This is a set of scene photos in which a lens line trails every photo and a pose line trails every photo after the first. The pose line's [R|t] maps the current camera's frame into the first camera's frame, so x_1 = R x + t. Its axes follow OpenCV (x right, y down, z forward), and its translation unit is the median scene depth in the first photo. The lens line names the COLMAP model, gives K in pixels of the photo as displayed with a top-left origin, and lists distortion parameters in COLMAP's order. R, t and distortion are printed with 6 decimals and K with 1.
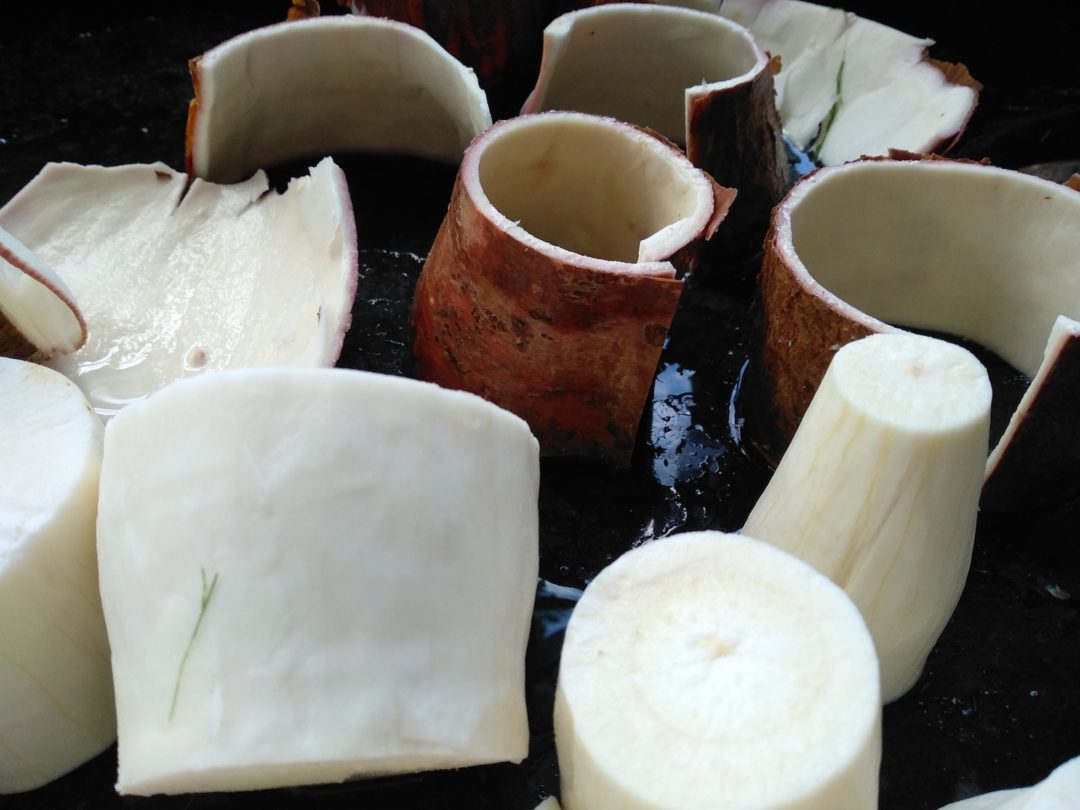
lens RADIAL K [[863.9, 0, 540.0], [0, 863.9, 405.0], [0, 0, 1]] dist [0.000948, -0.011290]
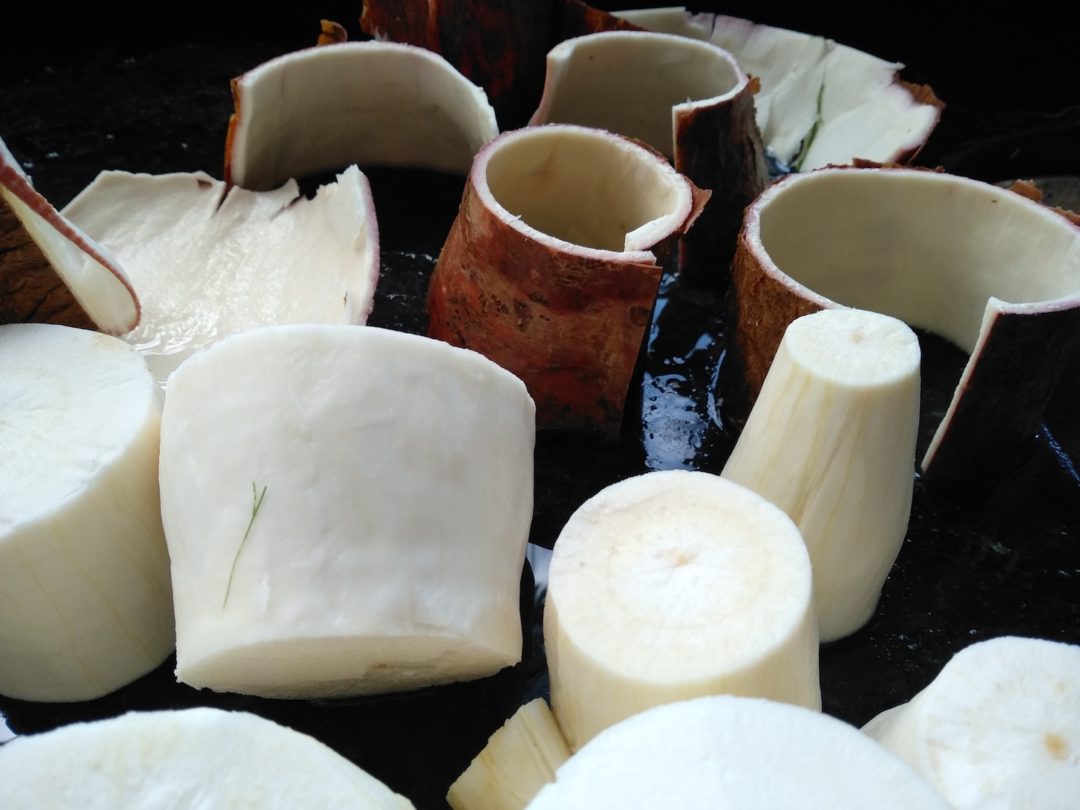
lens RADIAL K [[860.9, 0, 540.0], [0, 860.9, 405.0], [0, 0, 1]] dist [0.034297, -0.068016]
pose [[0.999876, 0.006743, -0.014245, 0.017369], [-0.007193, 0.999469, -0.031784, 0.065824], [0.014023, 0.031883, 0.999393, -0.123682]]
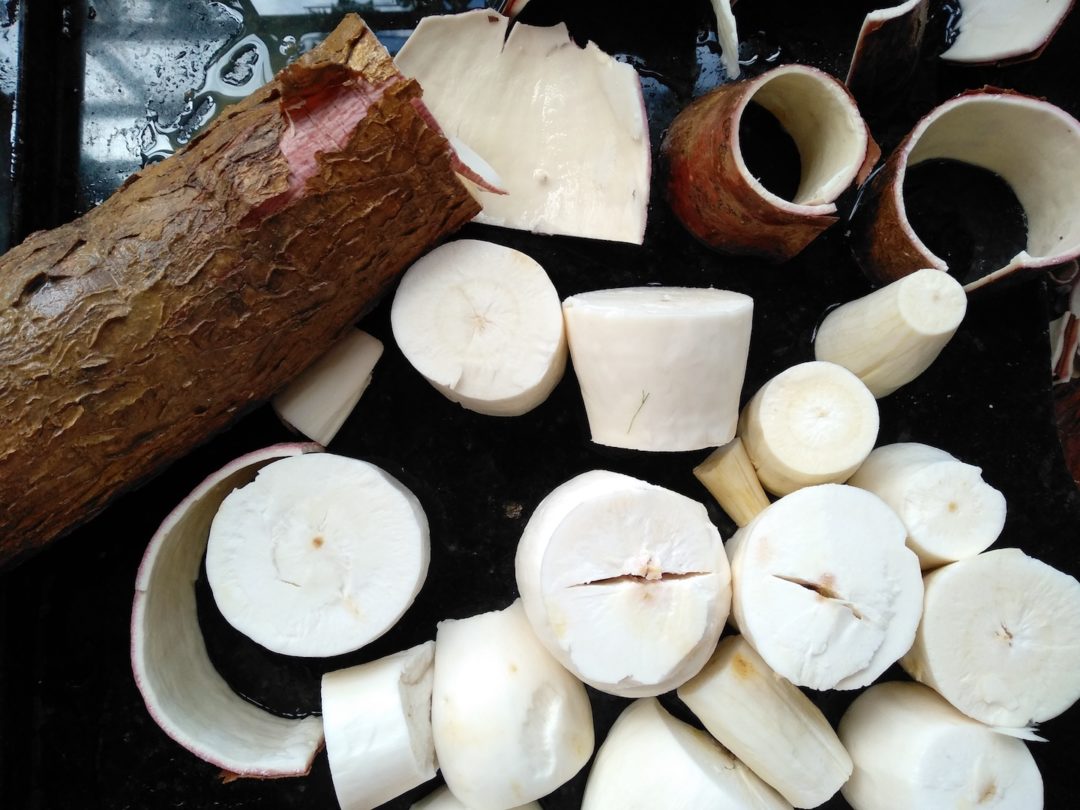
lens RADIAL K [[836.3, 0, 540.0], [0, 836.3, 405.0], [0, 0, 1]] dist [0.003523, -0.004543]
pose [[0.998422, 0.054757, -0.012443, -0.388103], [-0.035298, 0.784349, 0.619315, -0.806005], [0.043672, -0.617899, 0.785044, -0.649392]]
